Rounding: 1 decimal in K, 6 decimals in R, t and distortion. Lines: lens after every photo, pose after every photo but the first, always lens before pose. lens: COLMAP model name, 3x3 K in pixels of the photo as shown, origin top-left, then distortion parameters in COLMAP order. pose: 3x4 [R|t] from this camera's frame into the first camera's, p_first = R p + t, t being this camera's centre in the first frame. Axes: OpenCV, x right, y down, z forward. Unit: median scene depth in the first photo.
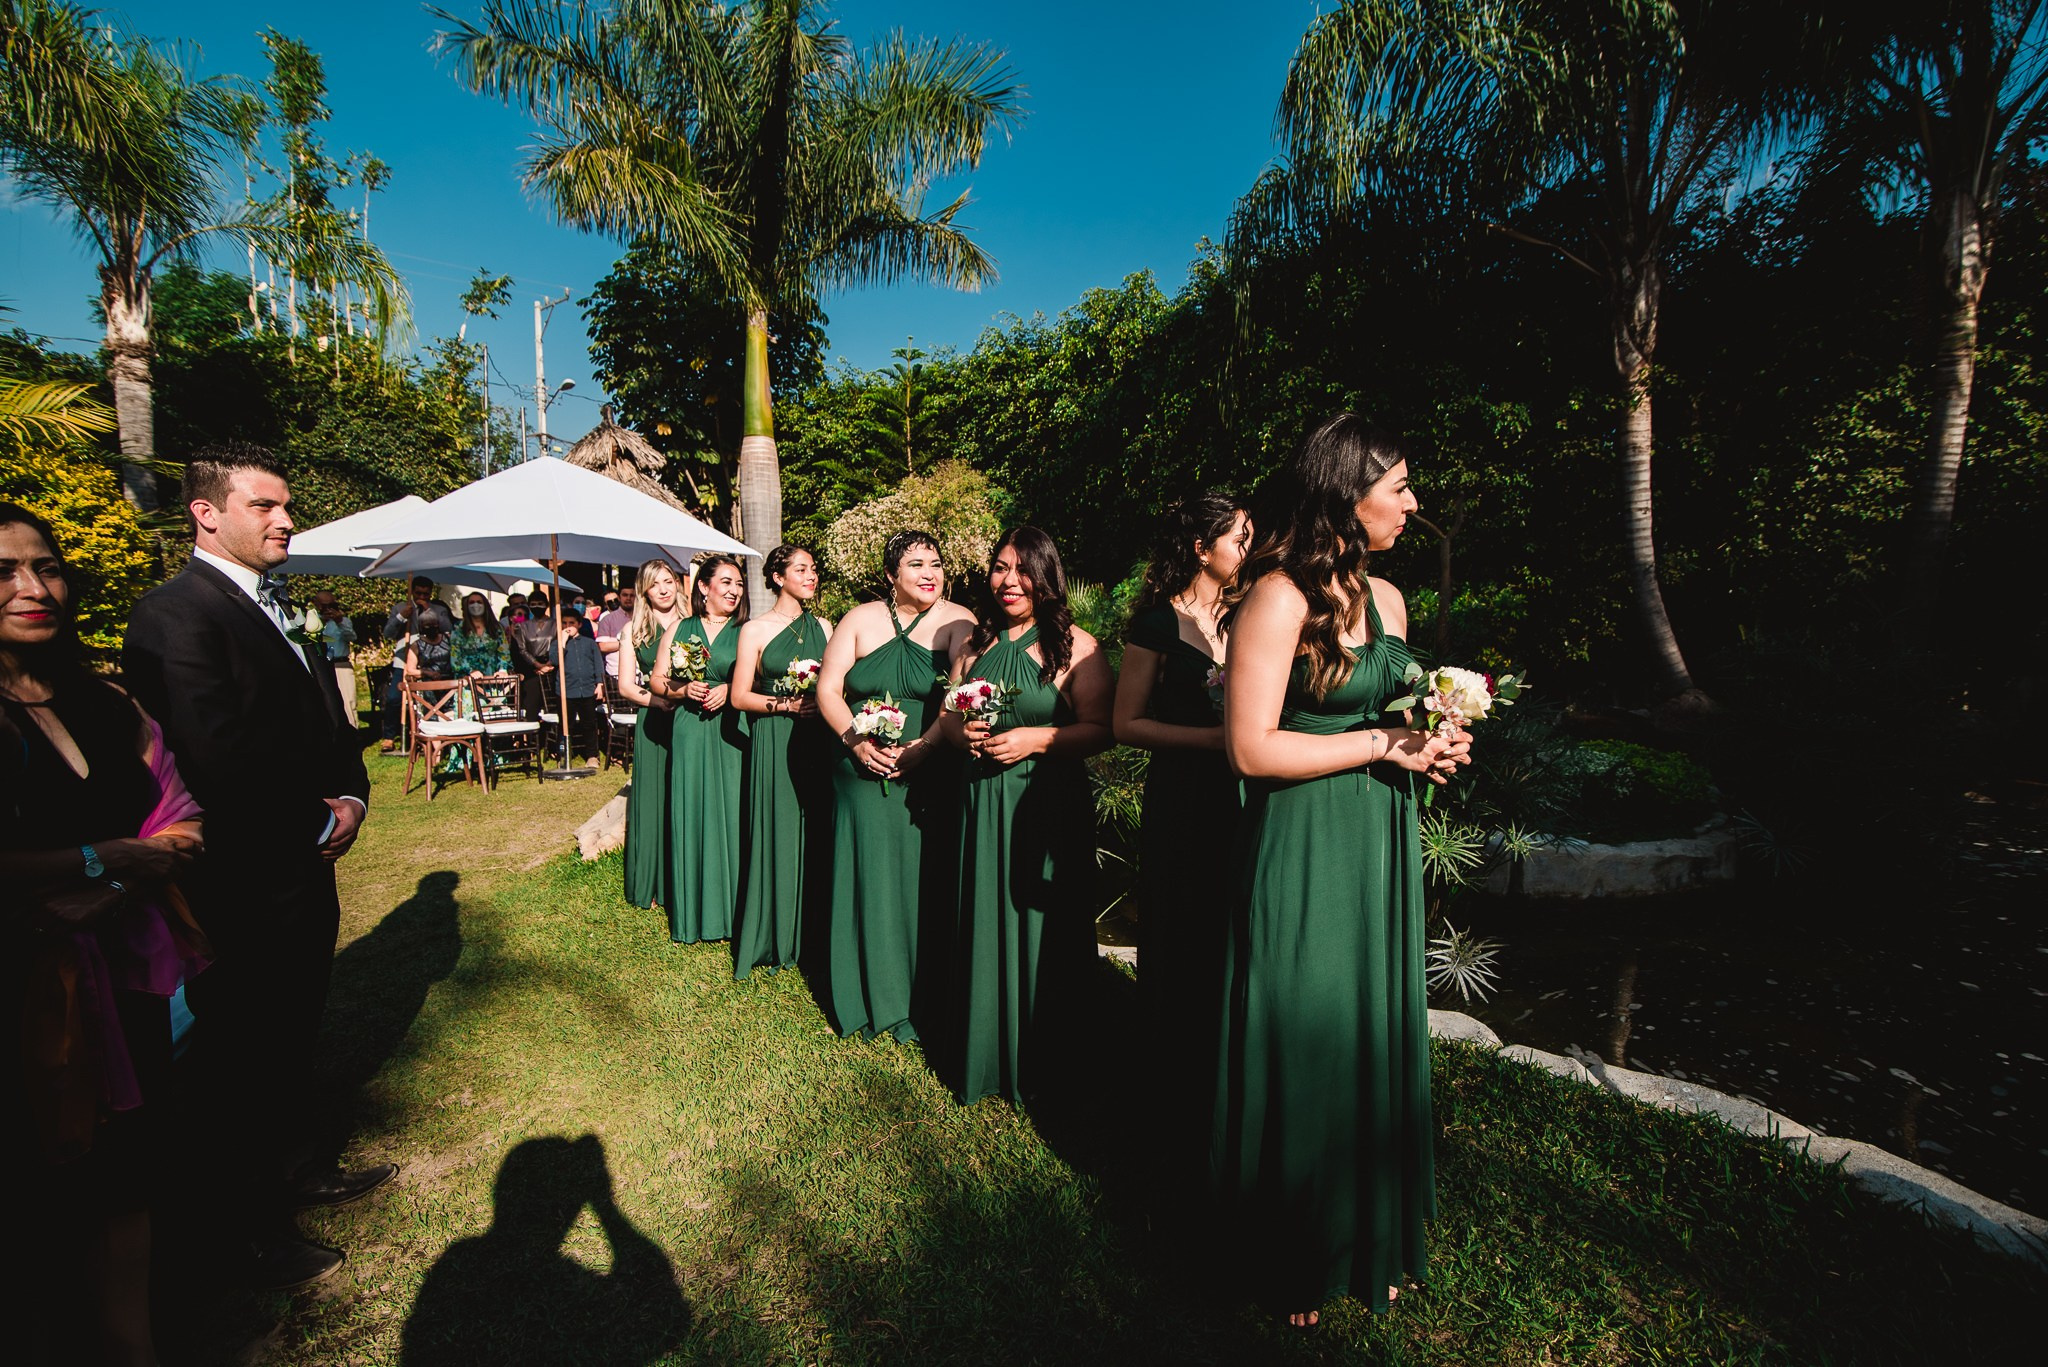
lens RADIAL K [[933.7, 0, 1018.3], [0, 933.7, 690.1], [0, 0, 1]] dist [-0.020430, 0.002064]
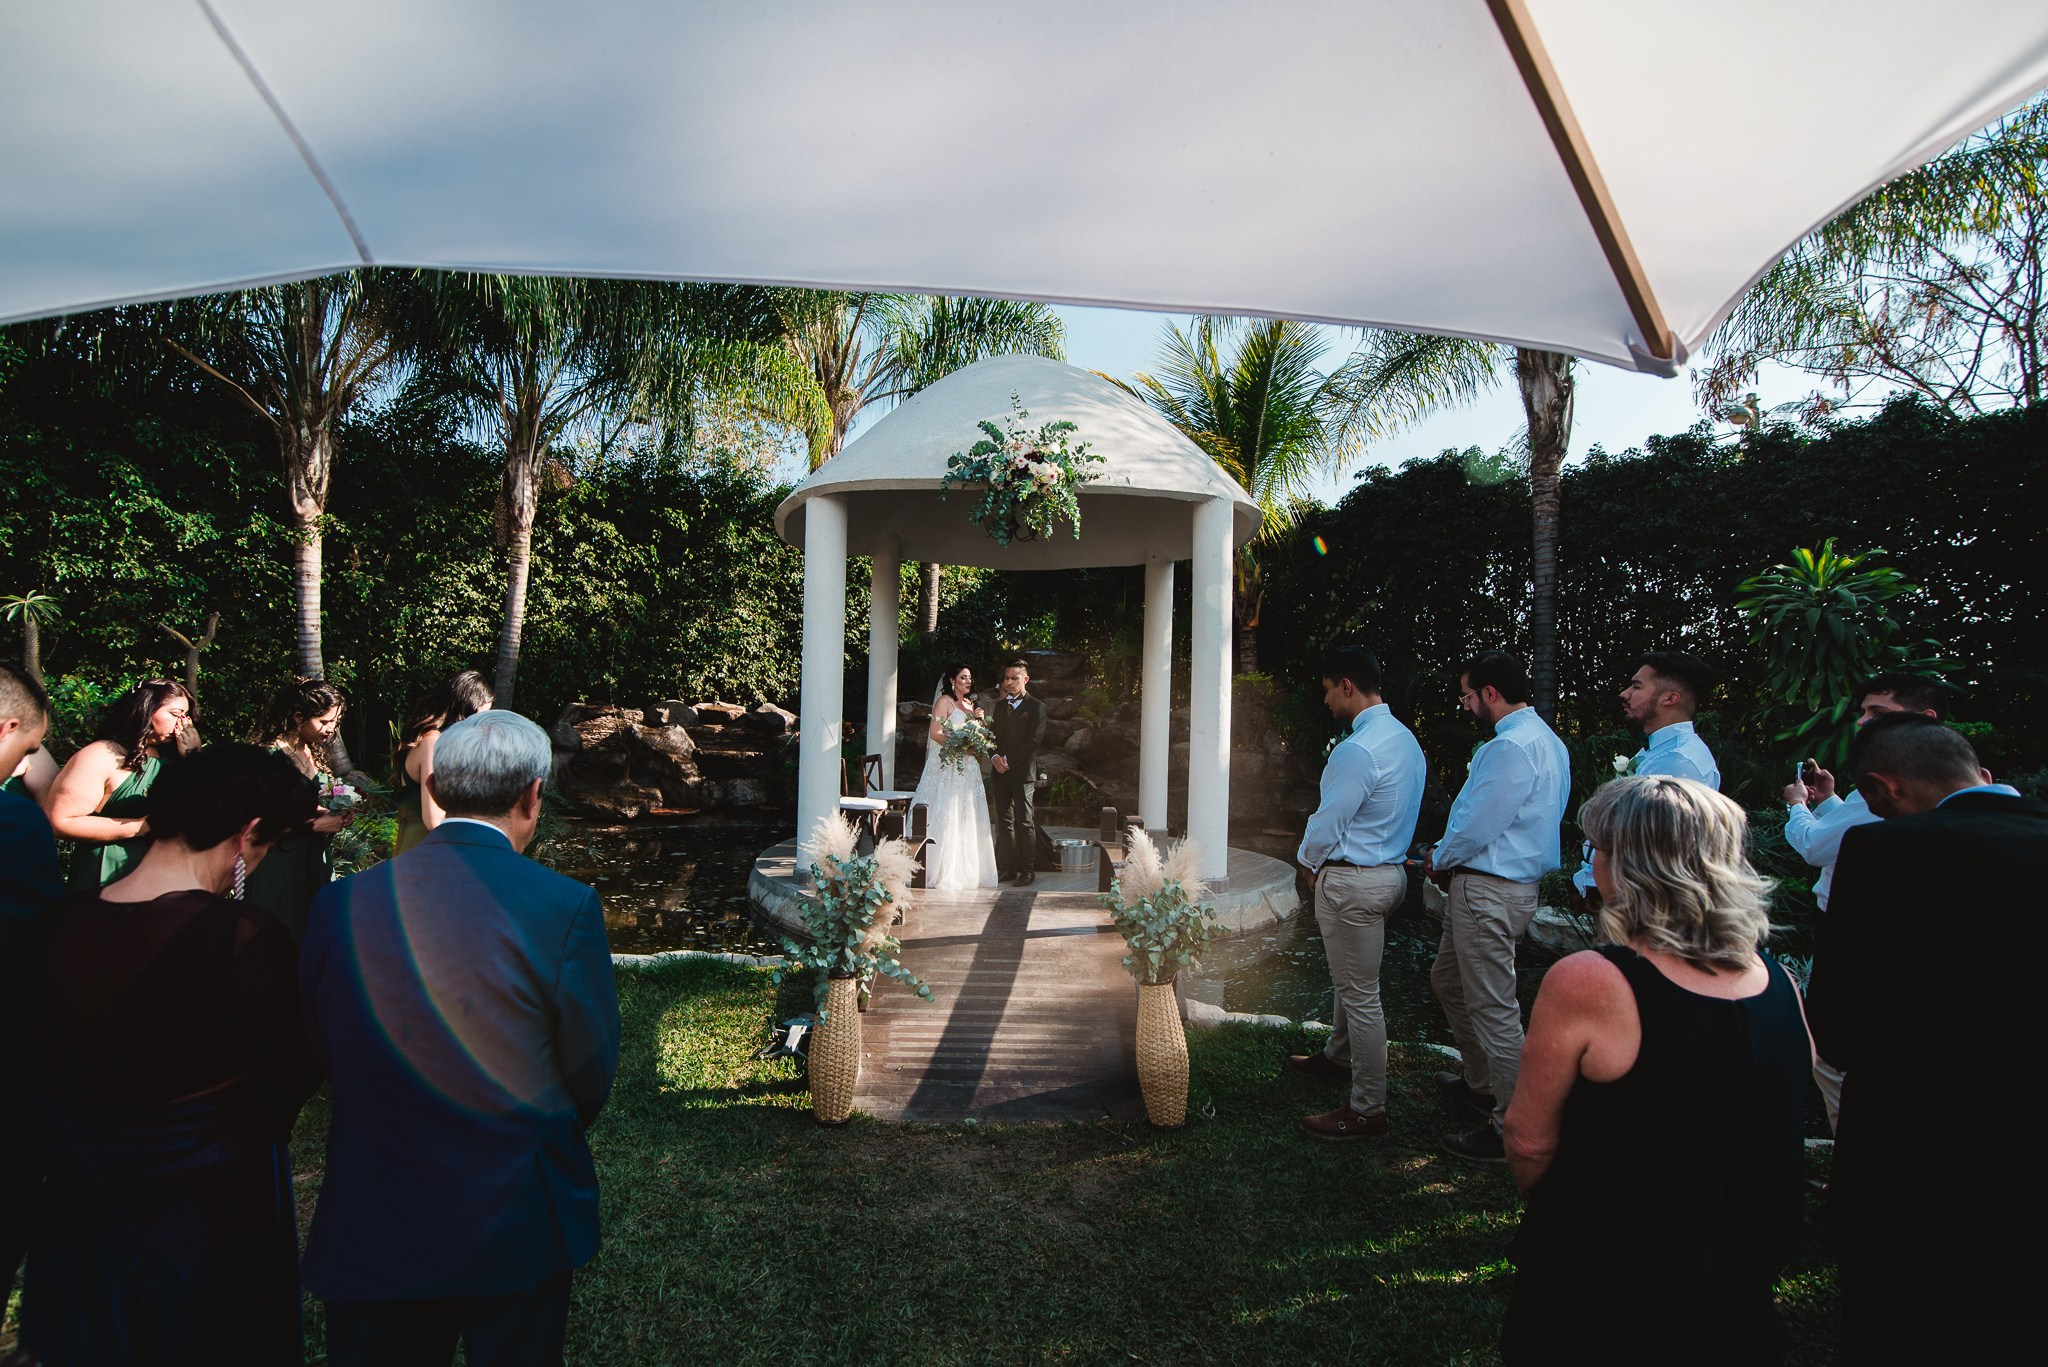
lens RADIAL K [[933.7, 0, 1022.2], [0, 933.7, 700.1], [0, 0, 1]] dist [-0.020430, 0.002064]
pose [[0.215210, 0.027776, 0.976173, -0.335836], [0.040582, 0.998478, -0.037358, -0.014148], [-0.975724, 0.047655, 0.213755, -0.183851]]
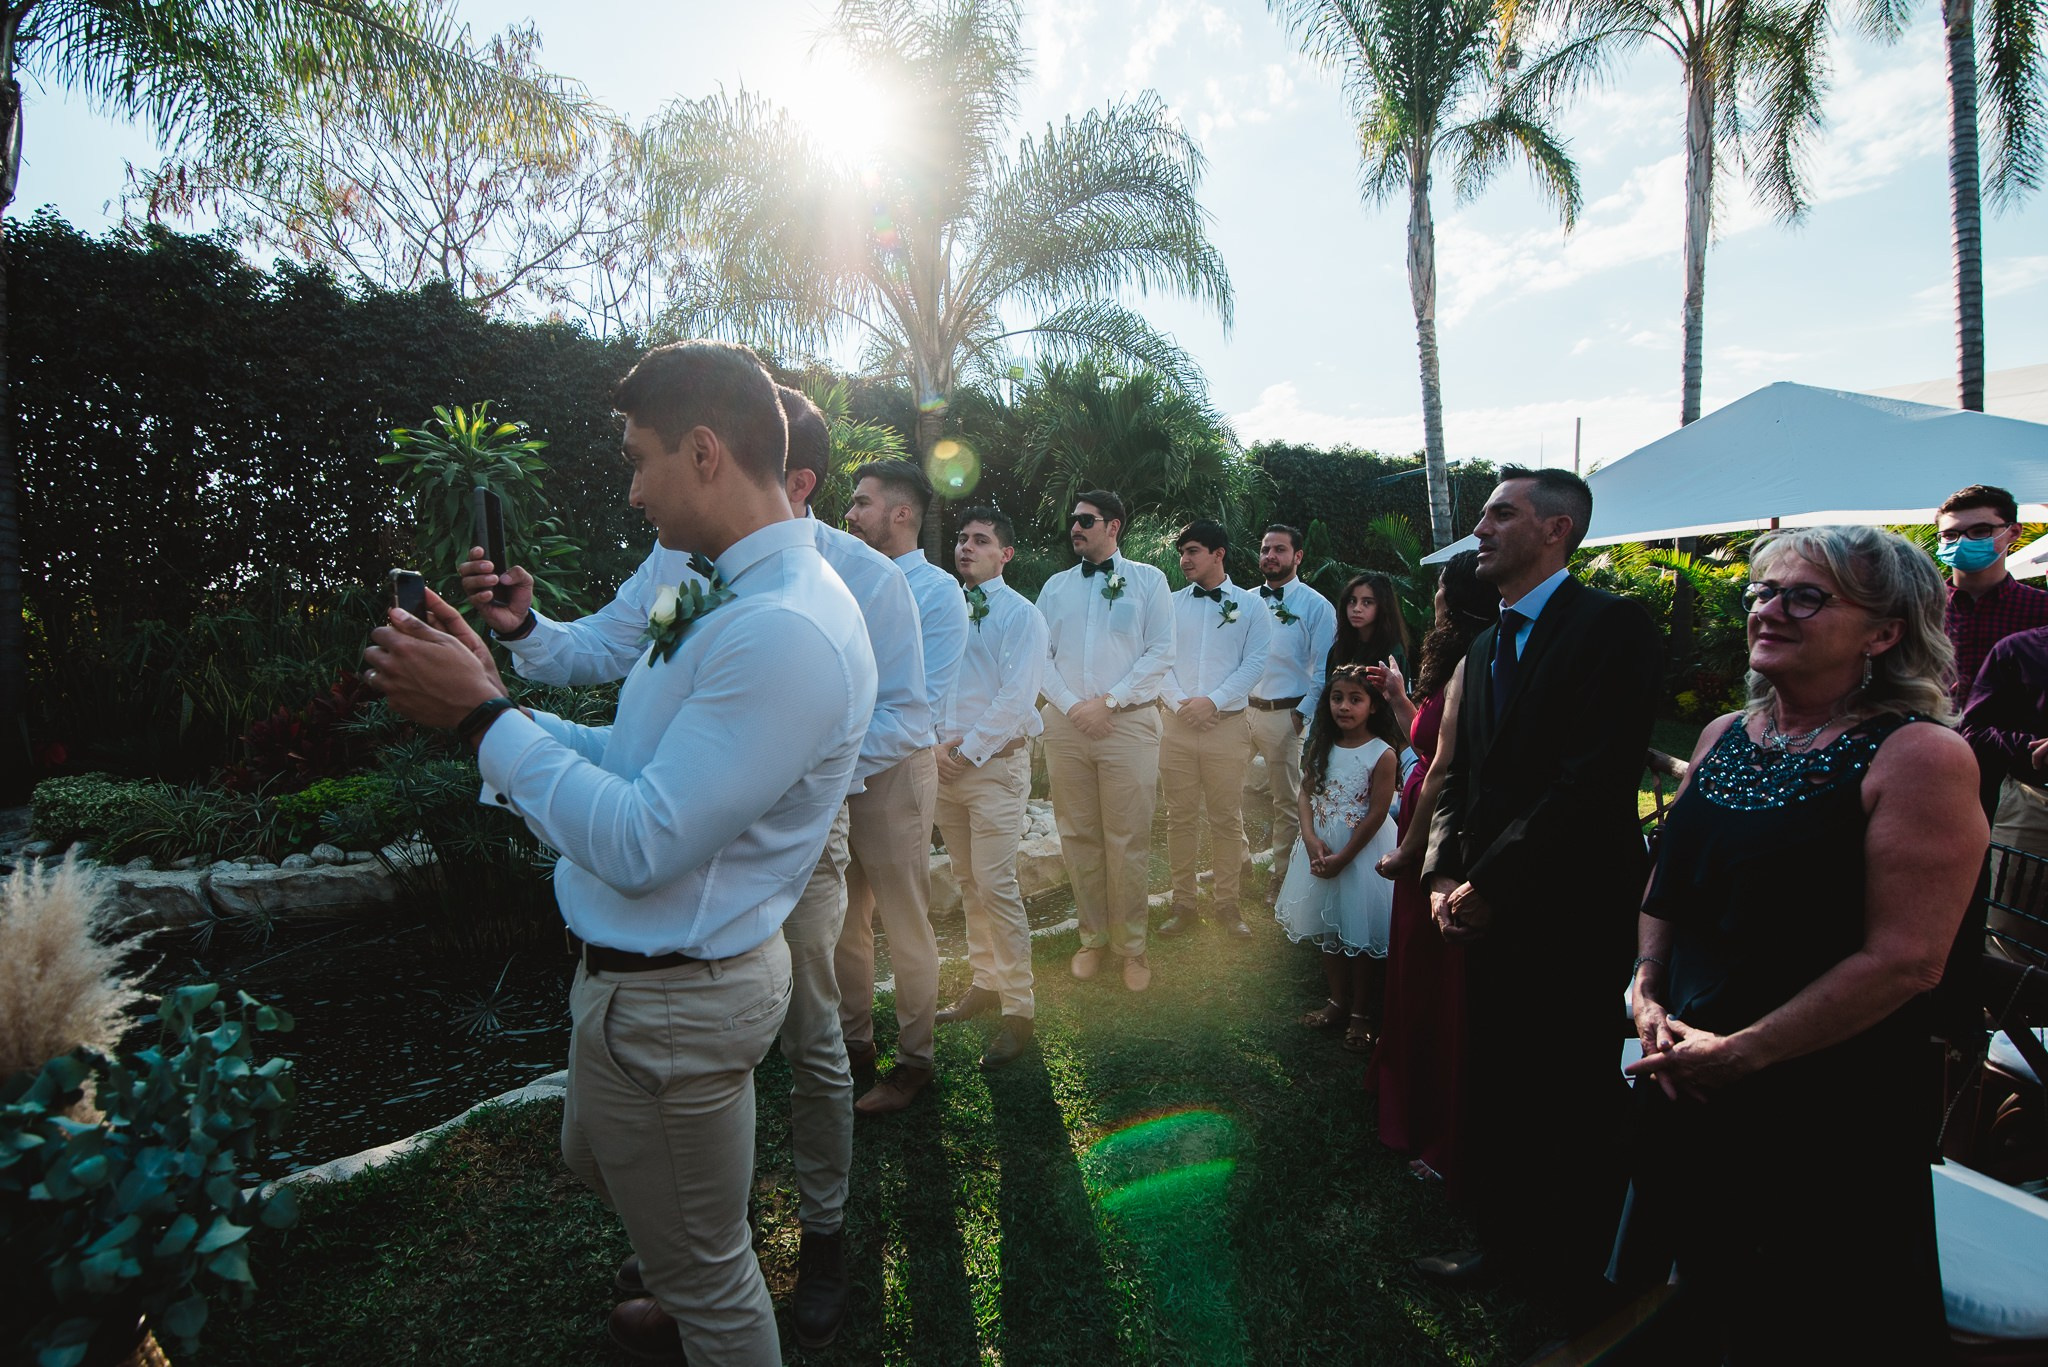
lens RADIAL K [[933.7, 0, 1019.1], [0, 933.7, 691.9], [0, 0, 1]] dist [-0.020430, 0.002064]
pose [[-0.958752, -0.001098, 0.284243, -0.024258], [0.036359, 0.991304, 0.126468, 0.003062], [-0.281910, 0.131587, -0.950374, -0.062661]]
